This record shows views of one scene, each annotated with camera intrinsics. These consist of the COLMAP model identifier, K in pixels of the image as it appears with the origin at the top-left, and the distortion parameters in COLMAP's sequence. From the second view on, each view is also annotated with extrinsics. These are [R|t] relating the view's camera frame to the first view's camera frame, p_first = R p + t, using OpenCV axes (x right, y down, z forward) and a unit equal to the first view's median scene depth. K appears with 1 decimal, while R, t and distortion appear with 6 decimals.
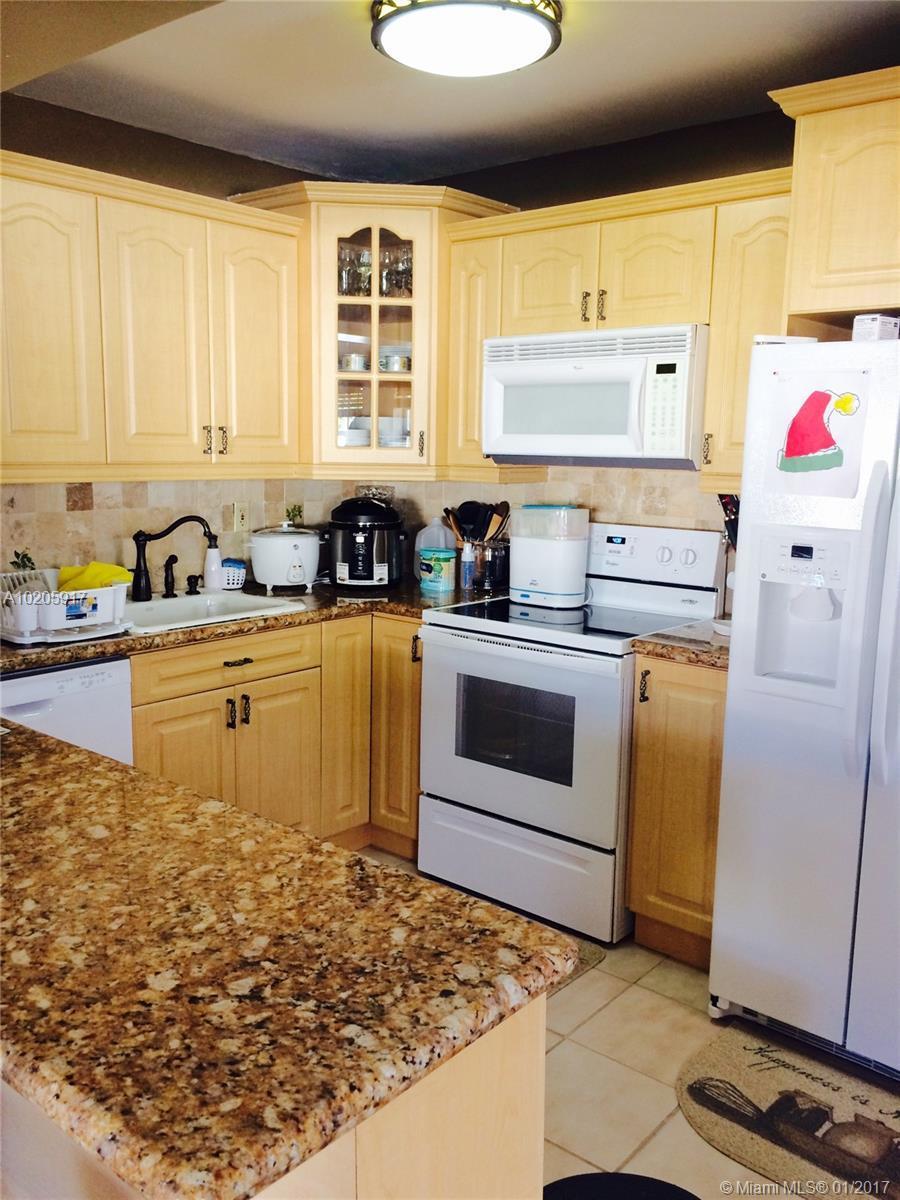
lens RADIAL K [[1026.5, 0, 449.1], [0, 1026.5, 599.4], [0, 0, 1]] dist [0.008583, -0.009733]
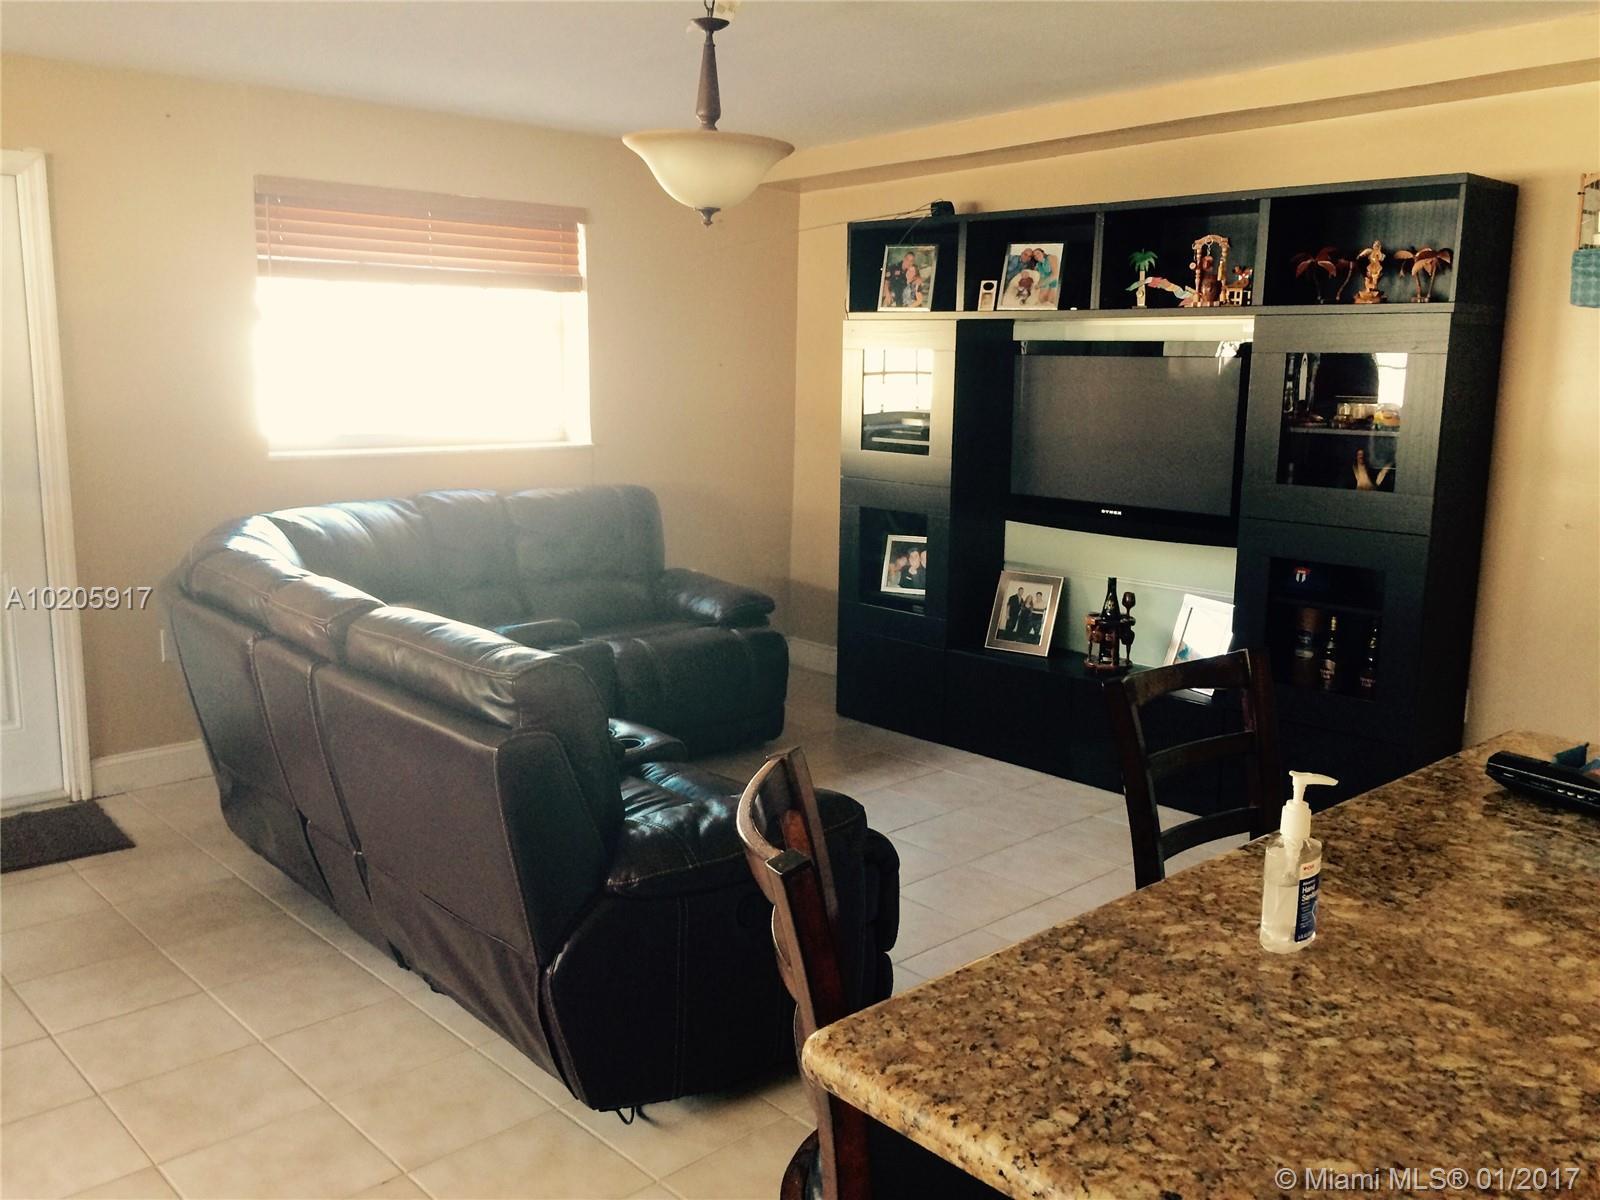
lens RADIAL K [[1368.7, 0, 800.1], [0, 1368.7, 597.9], [0, 0, 1]] dist [0.008583, -0.009733]
pose [[-0.121996, 0.167807, -0.978242, 0.824402], [-0.180266, 0.965466, 0.188097, -0.119739], [0.976023, 0.199290, -0.087533, 0.746120]]
